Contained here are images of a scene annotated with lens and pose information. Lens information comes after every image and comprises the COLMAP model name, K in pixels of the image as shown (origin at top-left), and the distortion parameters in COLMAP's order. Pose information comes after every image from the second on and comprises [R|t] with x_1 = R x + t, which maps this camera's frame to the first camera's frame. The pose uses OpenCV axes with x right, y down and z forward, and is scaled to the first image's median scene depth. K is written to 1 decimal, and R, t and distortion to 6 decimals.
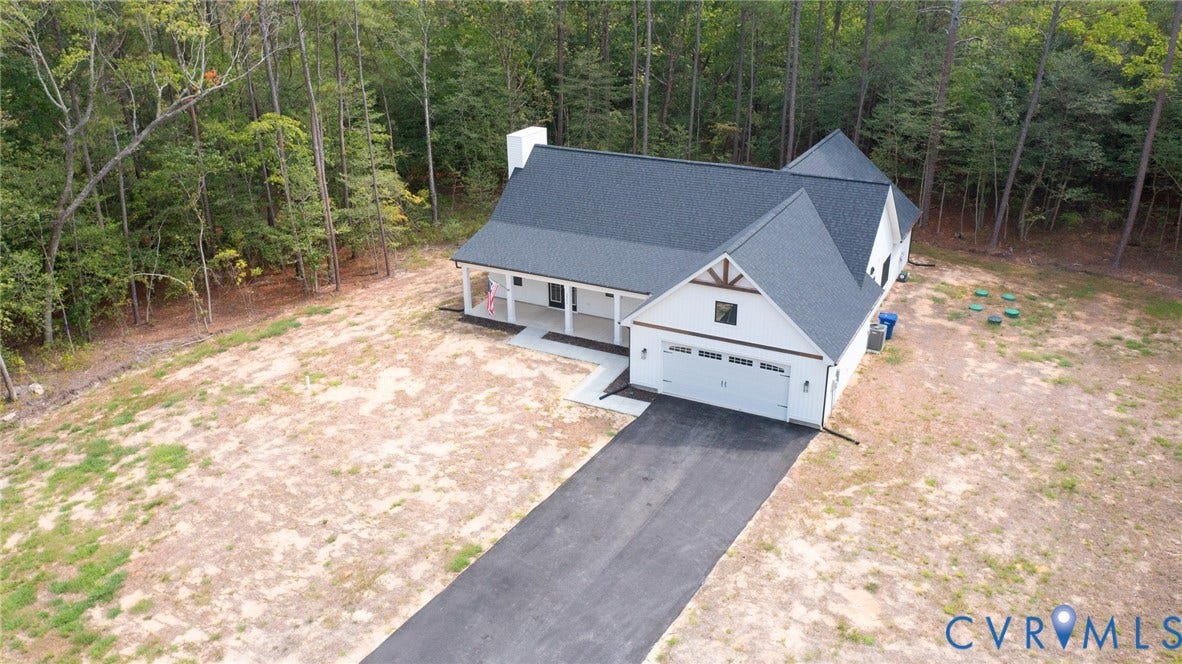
lens RADIAL K [[941.0, 0, 591.0], [0, 941.0, 332.0], [0, 0, 1]] dist [-0.006724, 0.007251]
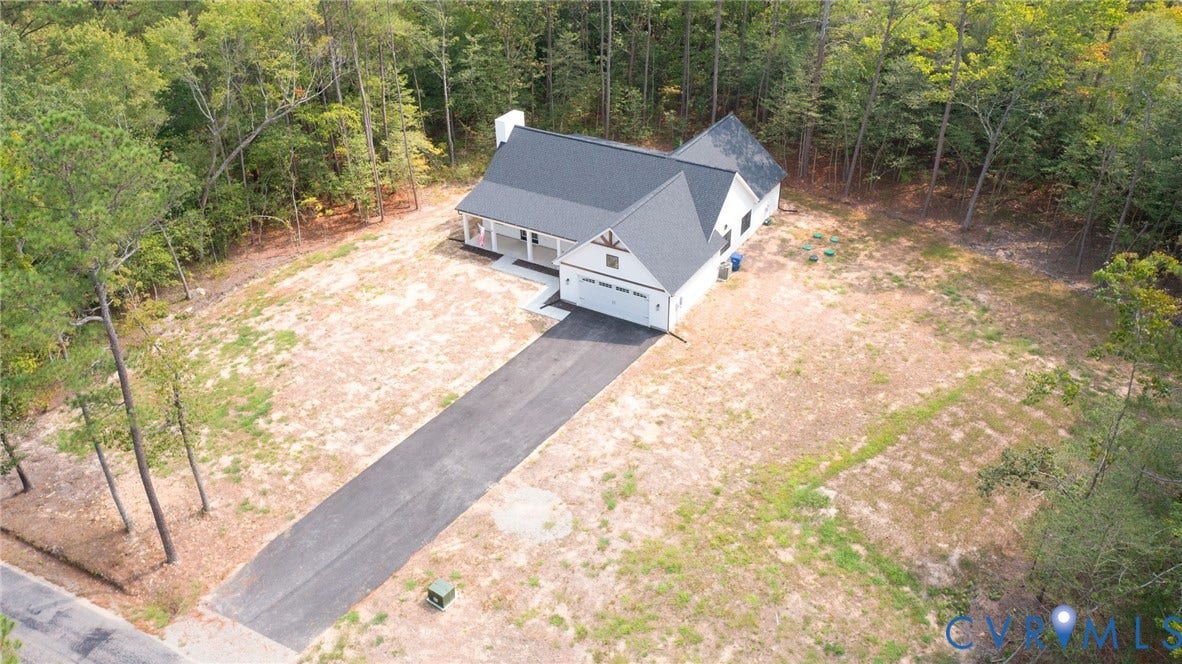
lens RADIAL K [[941.0, 0, 591.0], [0, 941.0, 332.0], [0, 0, 1]] dist [-0.006724, 0.007251]
pose [[0.998304, 0.029655, -0.050106, 0.186780], [-0.021427, 0.987301, 0.157409, -0.153006], [0.054137, -0.156068, 0.986262, -0.636564]]
